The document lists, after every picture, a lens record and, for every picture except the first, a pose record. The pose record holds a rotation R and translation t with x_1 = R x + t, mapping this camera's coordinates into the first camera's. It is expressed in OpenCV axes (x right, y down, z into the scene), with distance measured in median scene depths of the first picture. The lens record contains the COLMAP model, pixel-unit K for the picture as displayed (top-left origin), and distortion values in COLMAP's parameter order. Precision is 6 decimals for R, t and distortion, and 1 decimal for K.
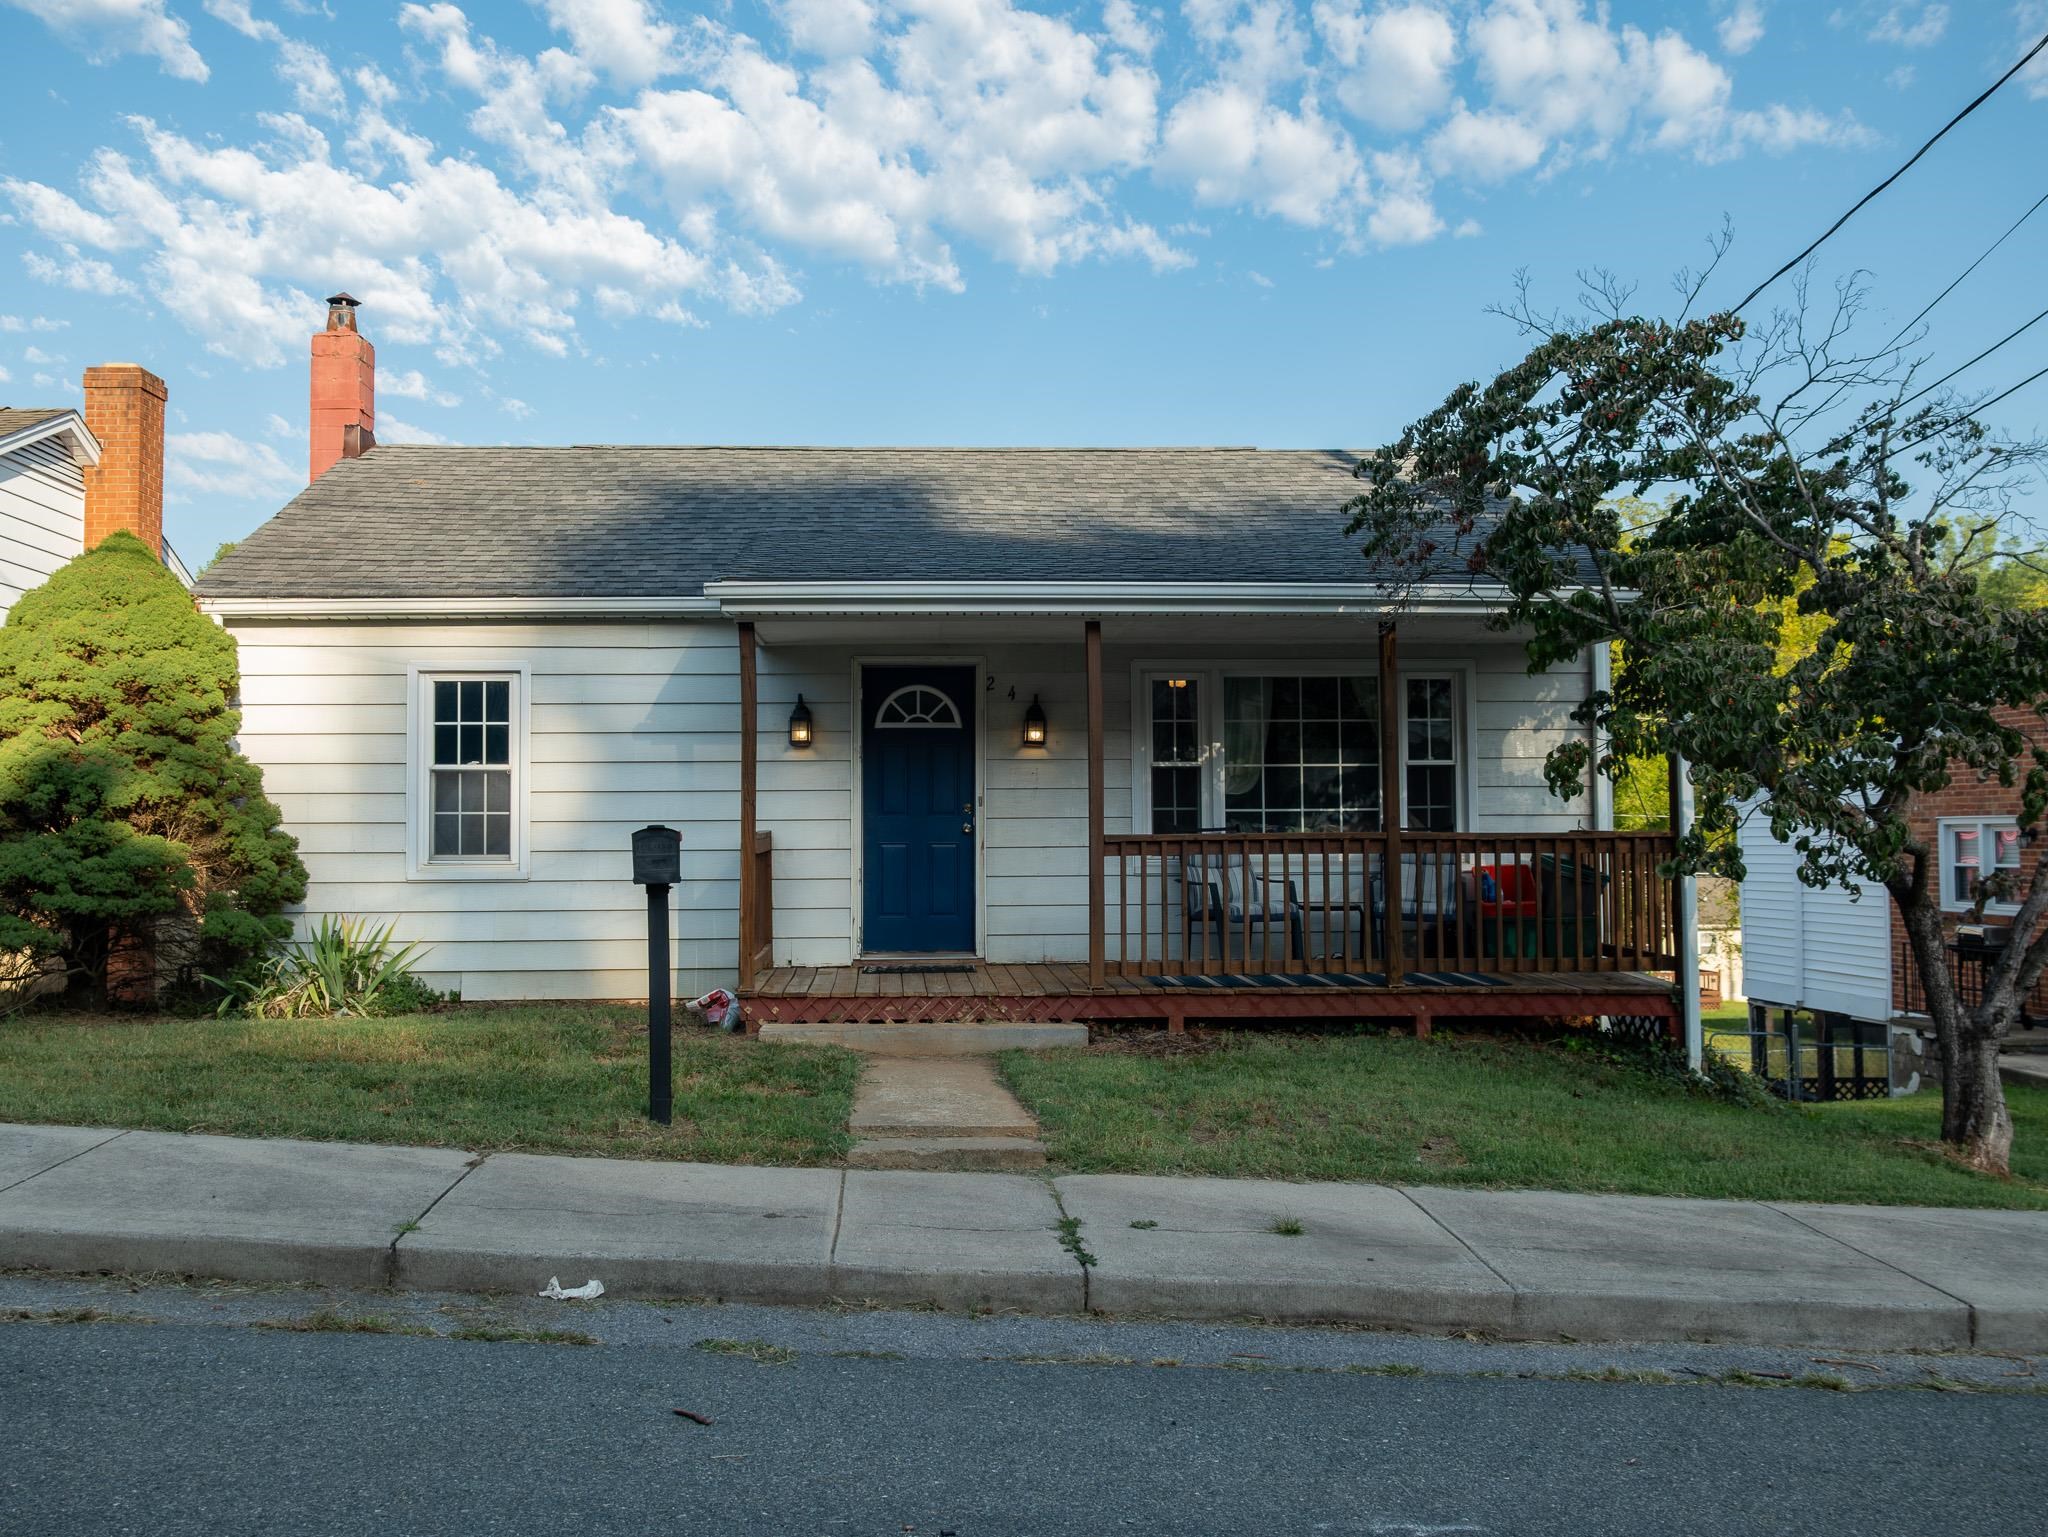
lens RADIAL K [[1773.7, 0, 1024.0], [0, 1773.7, 768.5], [0, 0, 1]] dist [-0.013128, -0.003844]
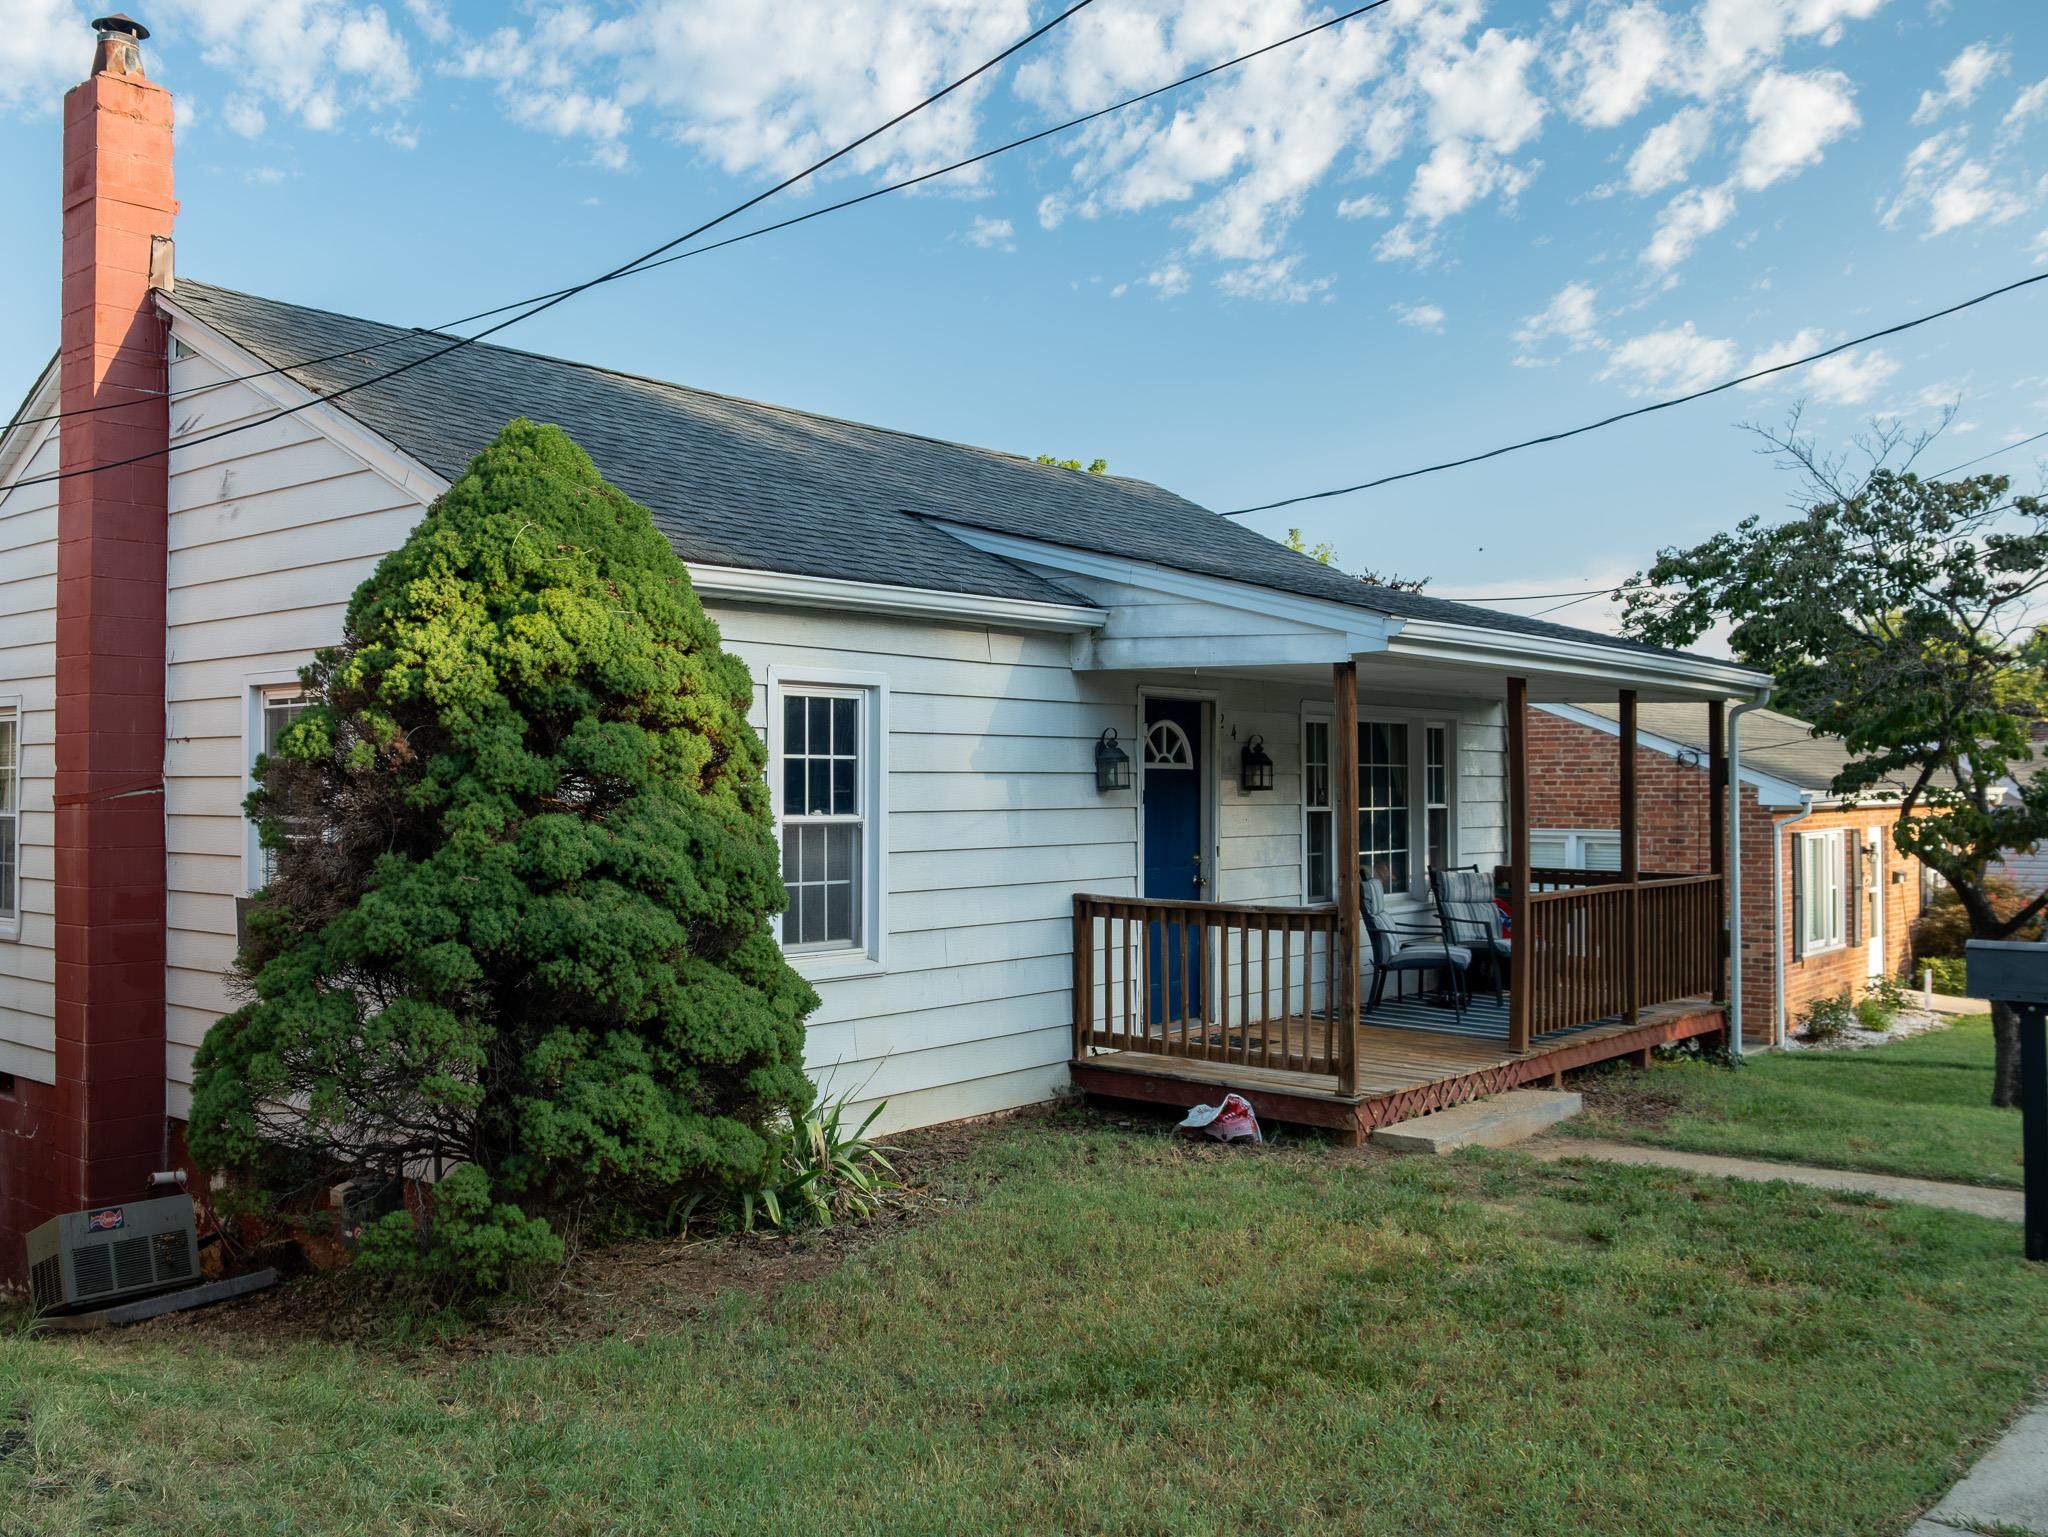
lens RADIAL K [[1784.1, 0, 890.5], [0, 1784.1, 770.1], [0, 0, 1]] dist [-0.017719, -0.000963]
pose [[0.720309, 0.012742, 0.693536, -0.797124], [-0.030843, 0.999431, 0.013672, -0.031247], [-0.692967, -0.031239, 0.720292, 0.475380]]
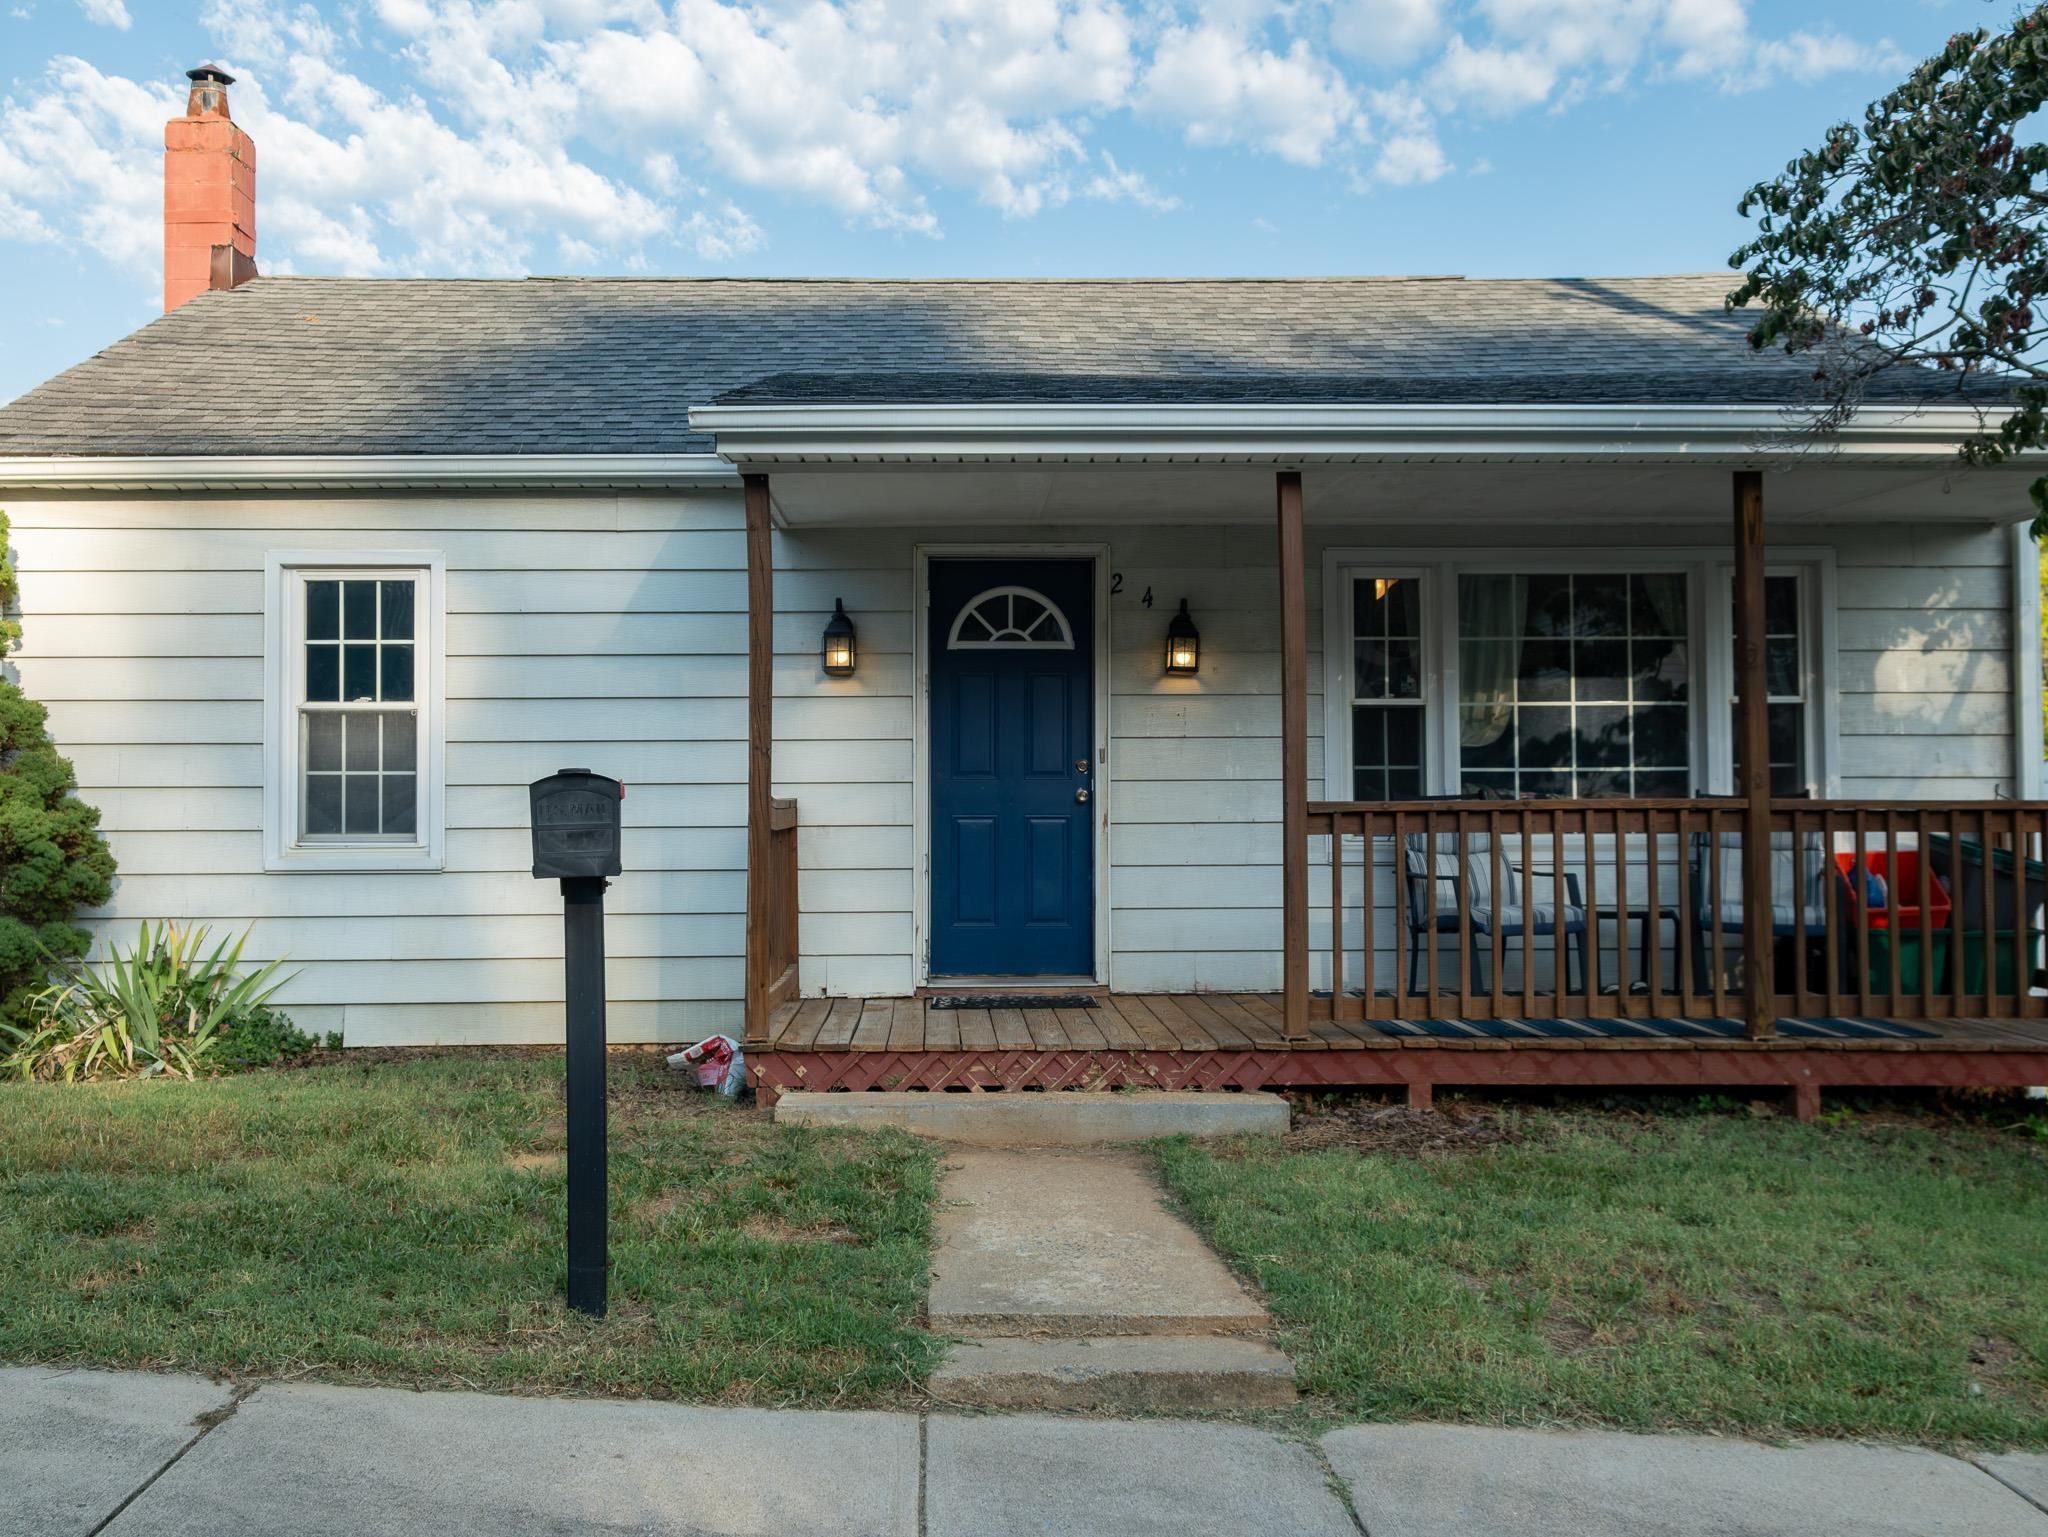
lens RADIAL K [[1976.4, 0, 1024.0], [0, 1976.4, 768.5], [0, 0, 1]] dist [0.024915, -0.004051]
pose [[0.999503, -0.000079, -0.031539, -0.031520], [0.000425, 0.999940, 0.010949, 0.015428], [0.031536, -0.010957, 0.999443, 0.245533]]
